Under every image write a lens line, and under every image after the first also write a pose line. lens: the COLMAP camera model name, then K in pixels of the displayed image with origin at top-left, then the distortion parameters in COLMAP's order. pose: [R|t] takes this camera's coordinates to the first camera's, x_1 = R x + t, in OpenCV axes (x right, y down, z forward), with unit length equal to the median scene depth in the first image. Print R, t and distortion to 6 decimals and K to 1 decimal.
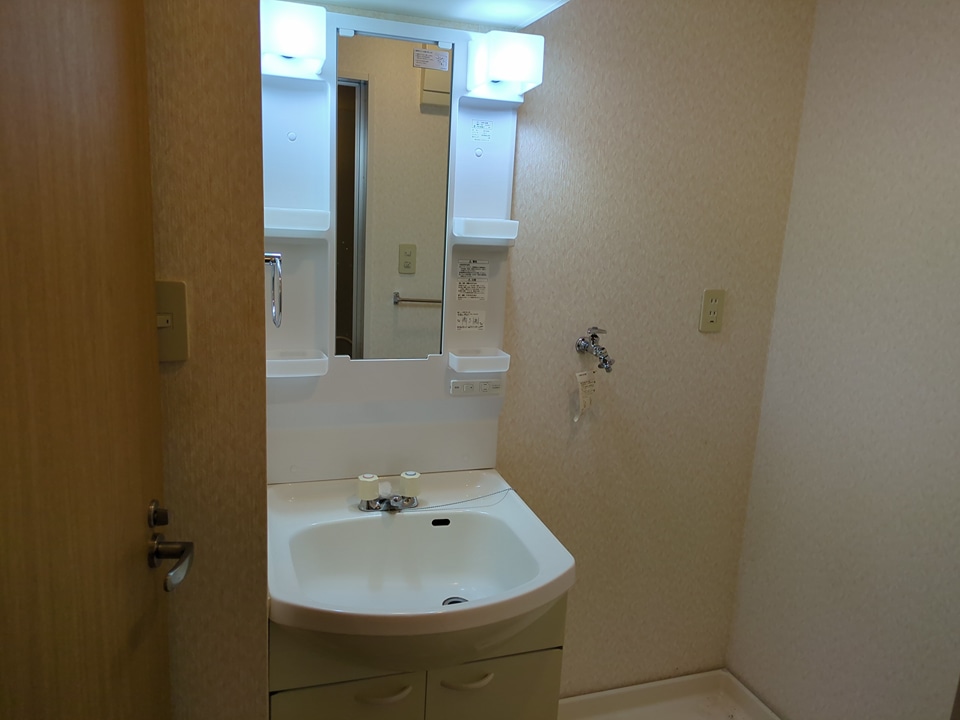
lens RADIAL K [[711.4, 0, 480.5], [0, 711.4, 359.1], [0, 0, 1]] dist [0.041332, -0.031798]
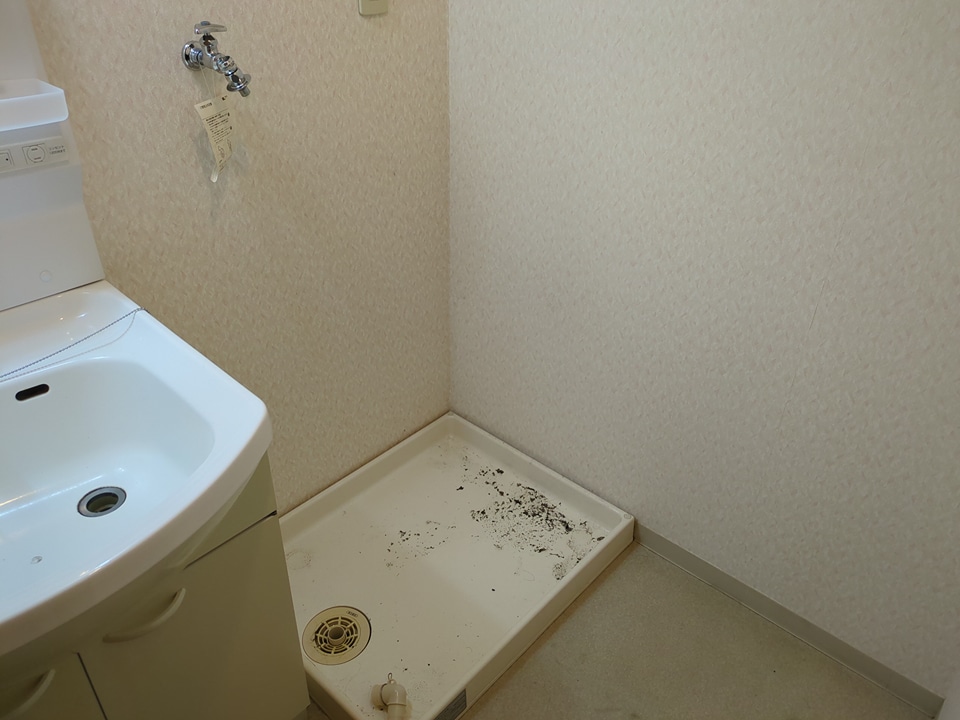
lens RADIAL K [[711.4, 0, 484.5], [0, 711.4, 360.1], [0, 0, 1]] dist [0.041332, -0.031798]
pose [[0.879494, -0.283336, 0.382376, 0.050642], [0.117055, 0.907567, 0.403262, -0.001491], [-0.461291, -0.309907, 0.831365, 0.268347]]
